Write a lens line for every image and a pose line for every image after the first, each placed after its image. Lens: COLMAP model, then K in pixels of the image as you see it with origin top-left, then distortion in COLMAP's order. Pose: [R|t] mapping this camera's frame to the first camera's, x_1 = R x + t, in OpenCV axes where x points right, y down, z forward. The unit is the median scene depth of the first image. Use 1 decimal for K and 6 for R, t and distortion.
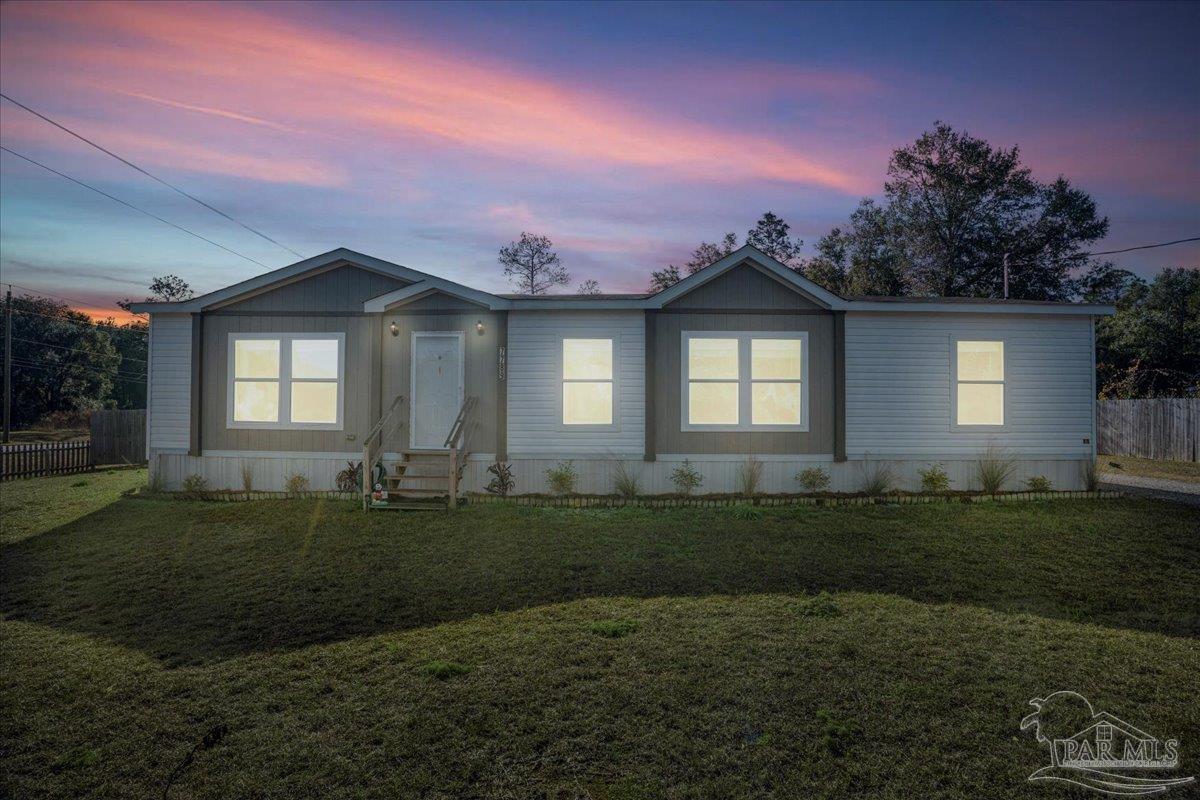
lens RADIAL K [[578.2, 0, 607.9], [0, 578.2, 394.5], [0, 0, 1]] dist [-0.054816, 0.000695]
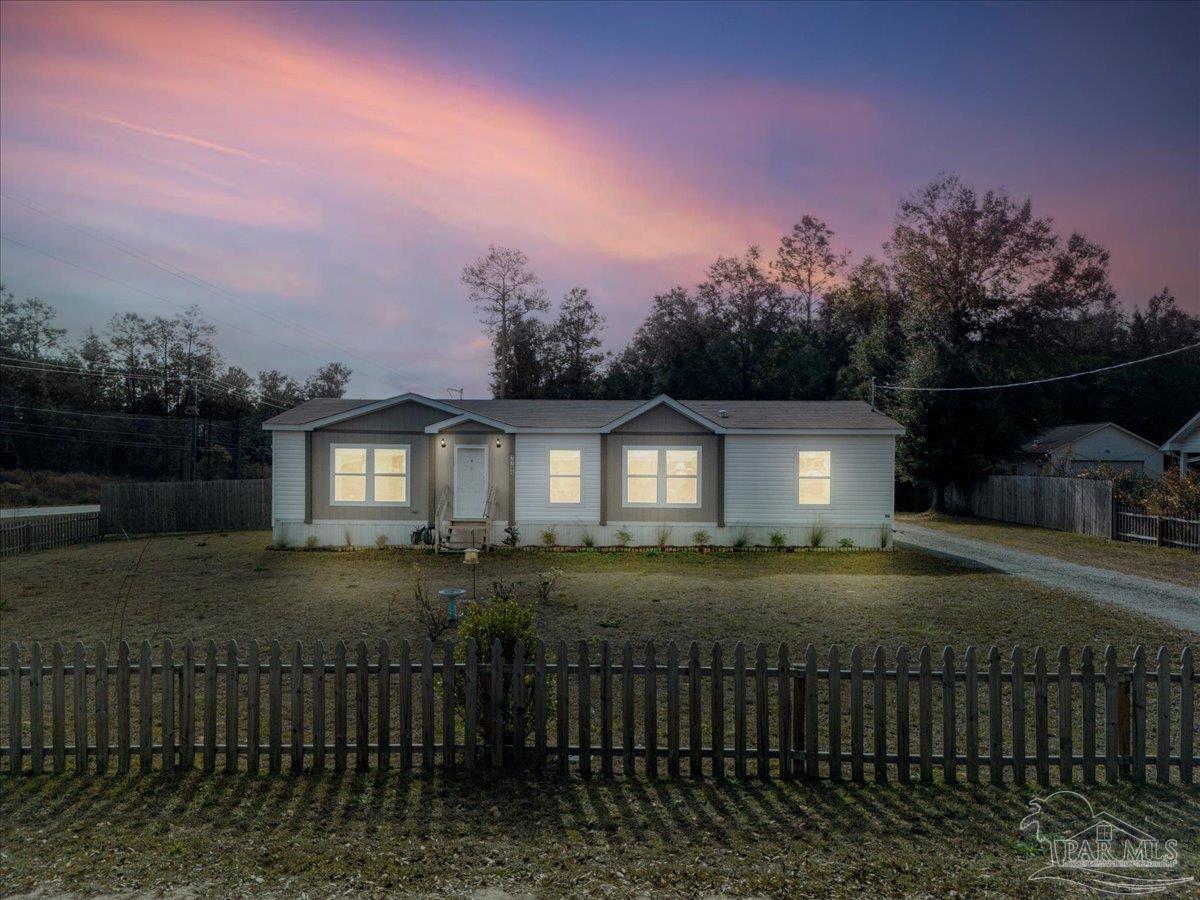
lens RADIAL K [[925.3, 0, 600.0], [0, 925.3, 450.0], [0, 0, 1]] dist [0.108976, 0.001228]
pose [[0.999935, 0.001786, -0.011234, 0.092228], [-0.001534, 0.999748, 0.022407, -0.155146], [0.011271, -0.022389, 0.999686, -1.591798]]
